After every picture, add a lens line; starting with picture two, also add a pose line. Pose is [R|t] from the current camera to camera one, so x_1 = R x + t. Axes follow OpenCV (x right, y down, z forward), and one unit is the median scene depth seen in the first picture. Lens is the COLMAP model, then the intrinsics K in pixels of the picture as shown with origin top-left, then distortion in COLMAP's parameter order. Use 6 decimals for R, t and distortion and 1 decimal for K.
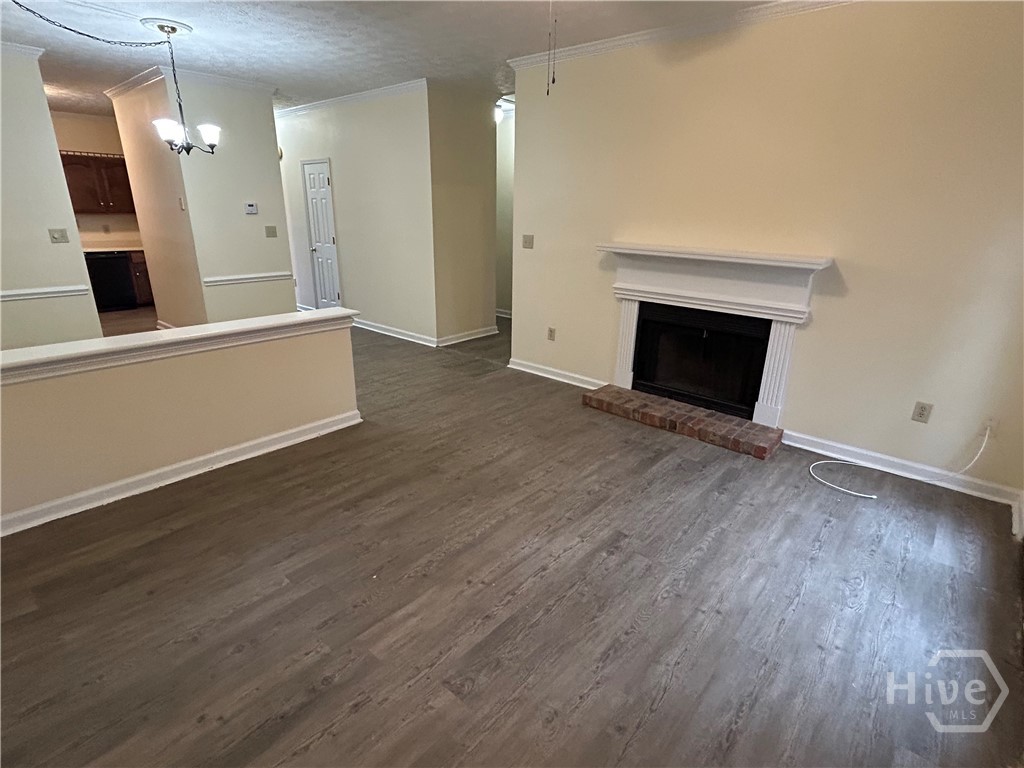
lens RADIAL K [[516.5, 0, 514.5], [0, 516.5, 386.2], [0, 0, 1]] dist [-0.003667, -0.000009]
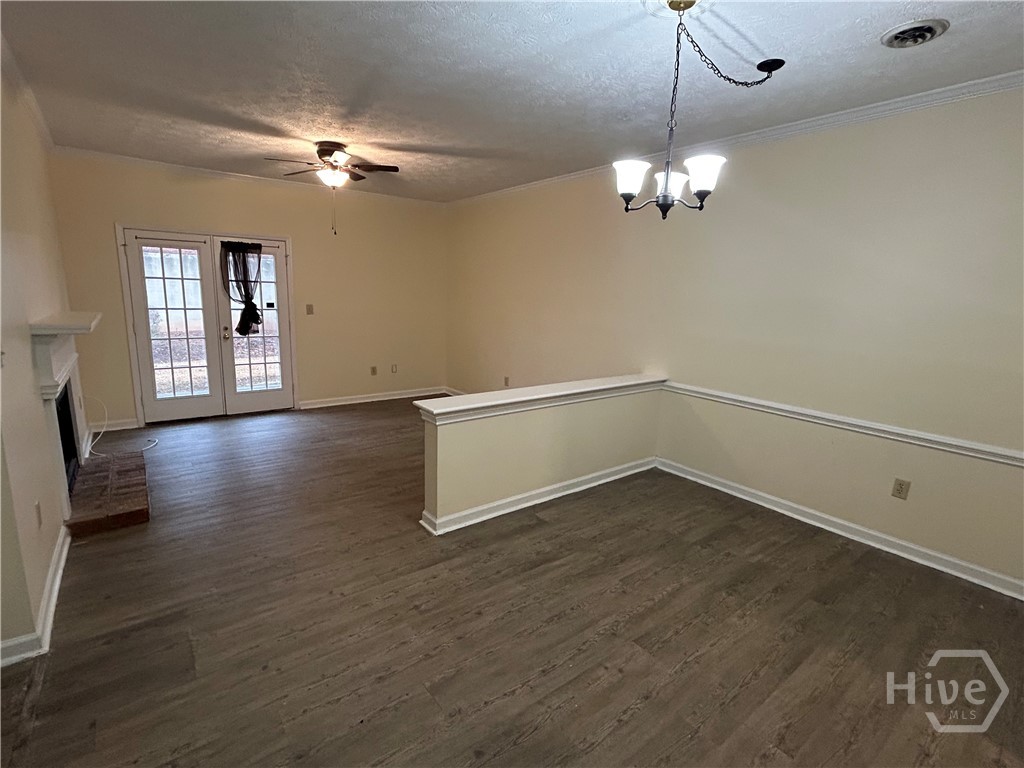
lens RADIAL K [[494.7, 0, 512.6], [0, 494.7, 383.6], [0, 0, 1]] dist [-0.000183, -0.000509]
pose [[-0.979803, -0.084143, 0.181398, -0.607890], [0.016753, 0.869425, 0.493781, -0.583521], [-0.199260, 0.486847, -0.850456, 1.640999]]
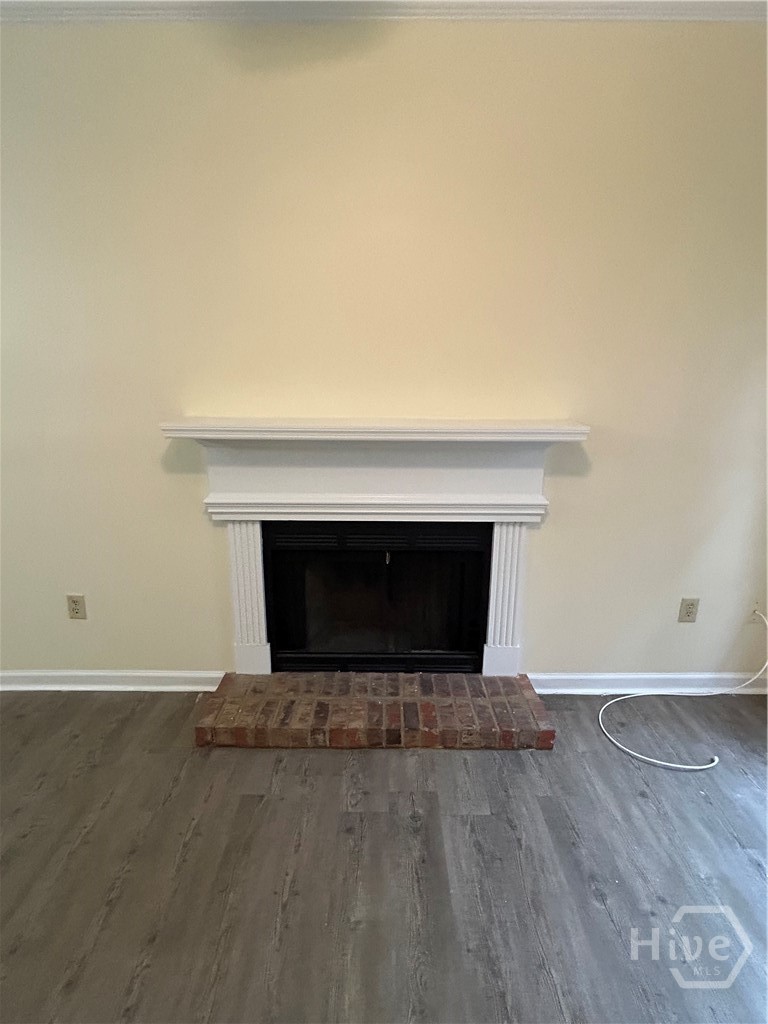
lens RADIAL K [[516.5, 0, 379.7], [0, 516.5, 515.9], [0, 0, 1]] dist [-0.003667, -0.000009]
pose [[0.751020, -0.194811, 0.630886, -0.006146], [0.227026, 0.973416, 0.030324, -0.175941], [-0.620022, 0.120454, 0.775283, 0.557602]]
